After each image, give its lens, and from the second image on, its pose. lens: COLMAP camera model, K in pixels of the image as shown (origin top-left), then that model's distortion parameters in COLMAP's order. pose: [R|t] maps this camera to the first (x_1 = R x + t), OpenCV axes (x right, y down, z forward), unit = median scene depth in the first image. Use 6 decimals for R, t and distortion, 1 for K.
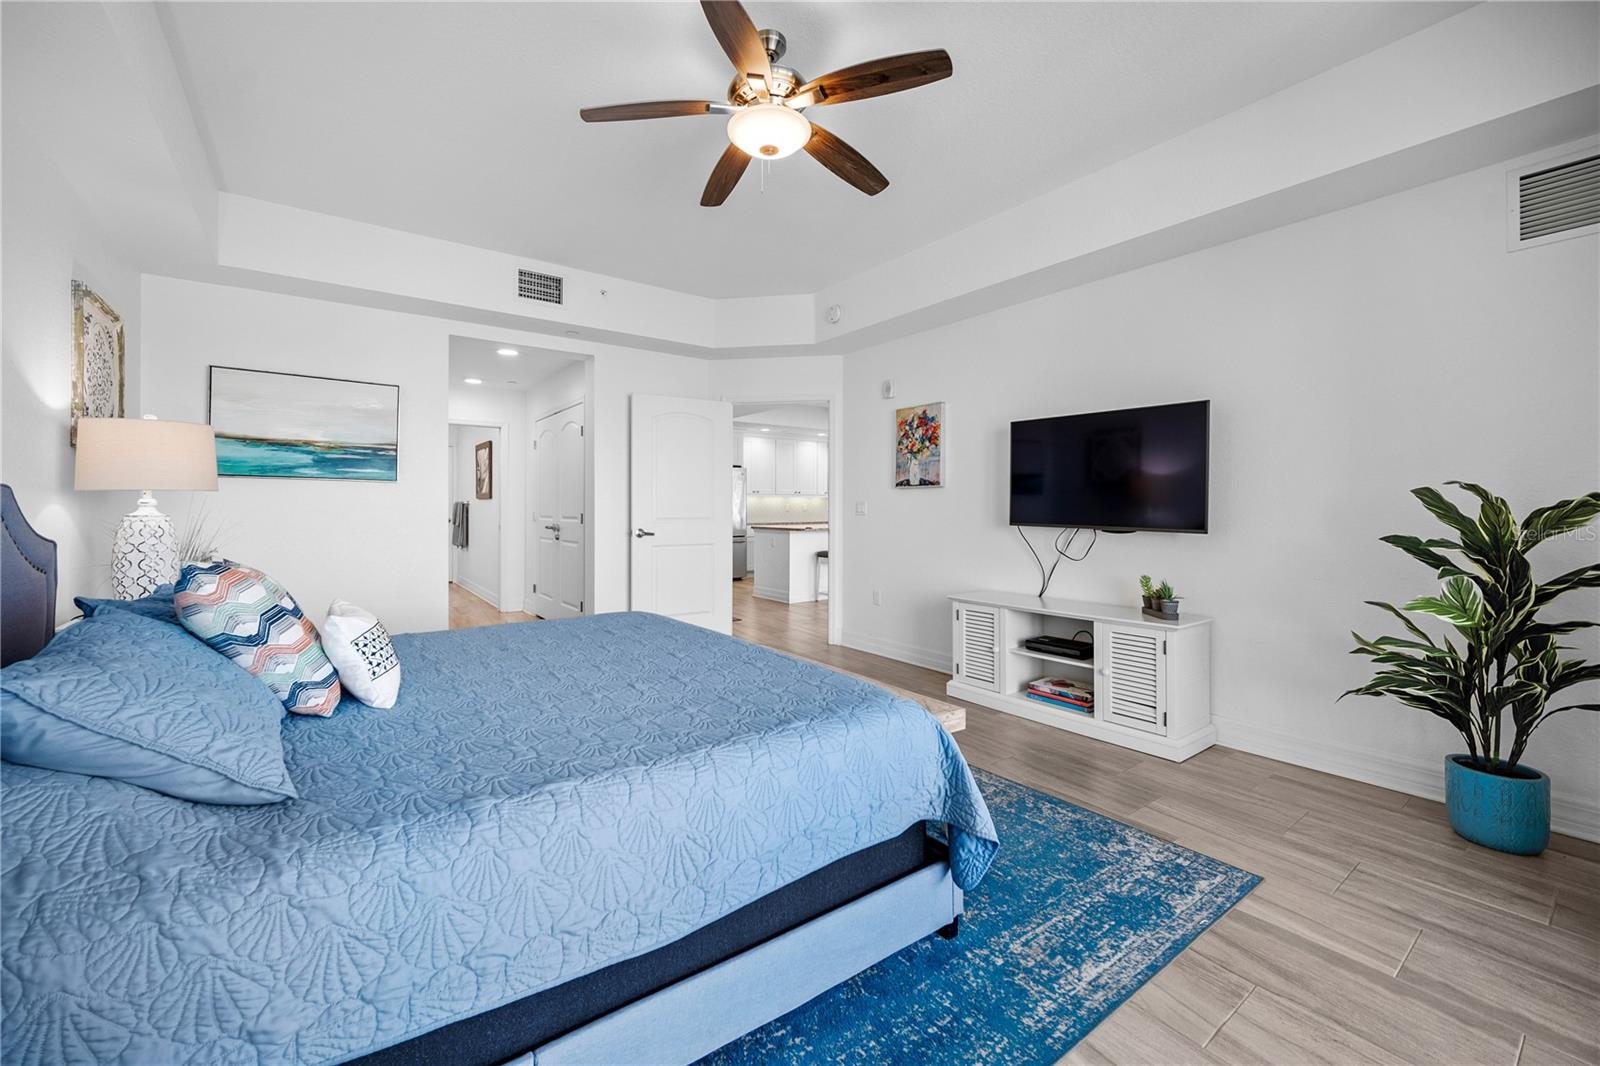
lens RADIAL K [[637.1, 0, 798.6], [0, 637.1, 524.3], [0, 0, 1]] dist [0.000328, -0.000043]
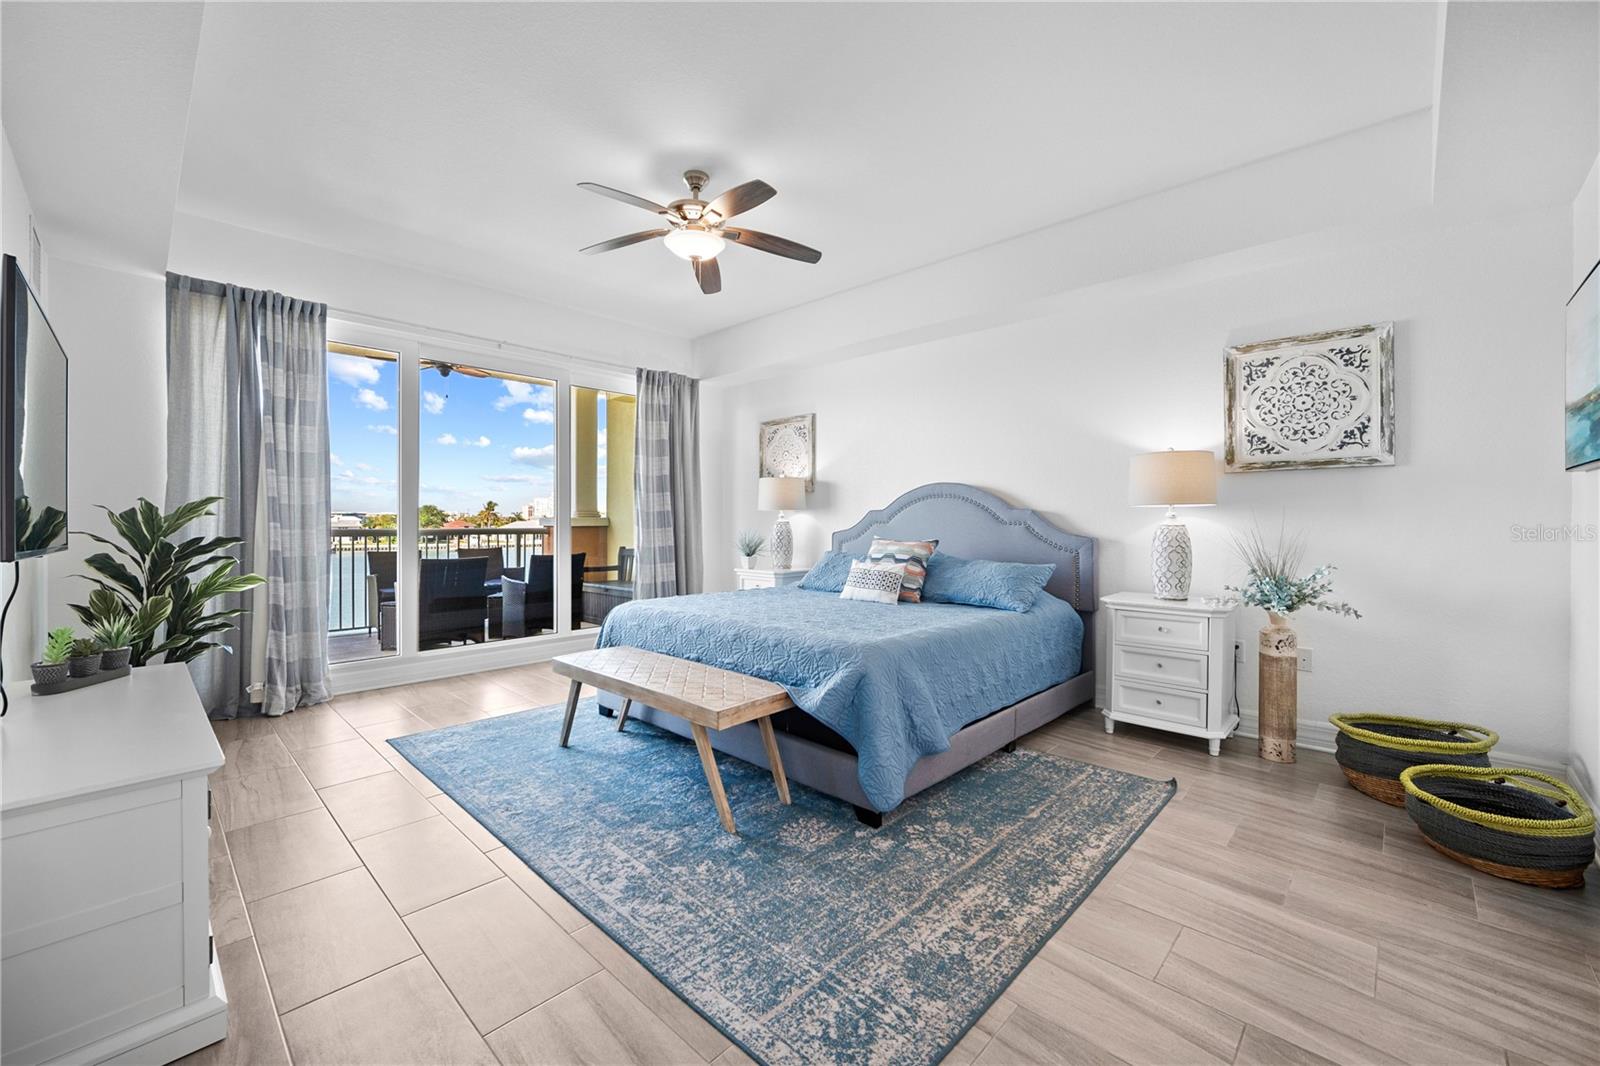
lens RADIAL K [[637.1, 0, 803.7], [0, 637.1, 523.2], [0, 0, 1]] dist [0.000328, -0.000043]
pose [[-0.983395, 0.000346, -0.181480, -0.049272], [-0.000977, 0.999974, 0.007201, -0.037013], [0.181477, 0.007259, -0.983368, 2.860003]]
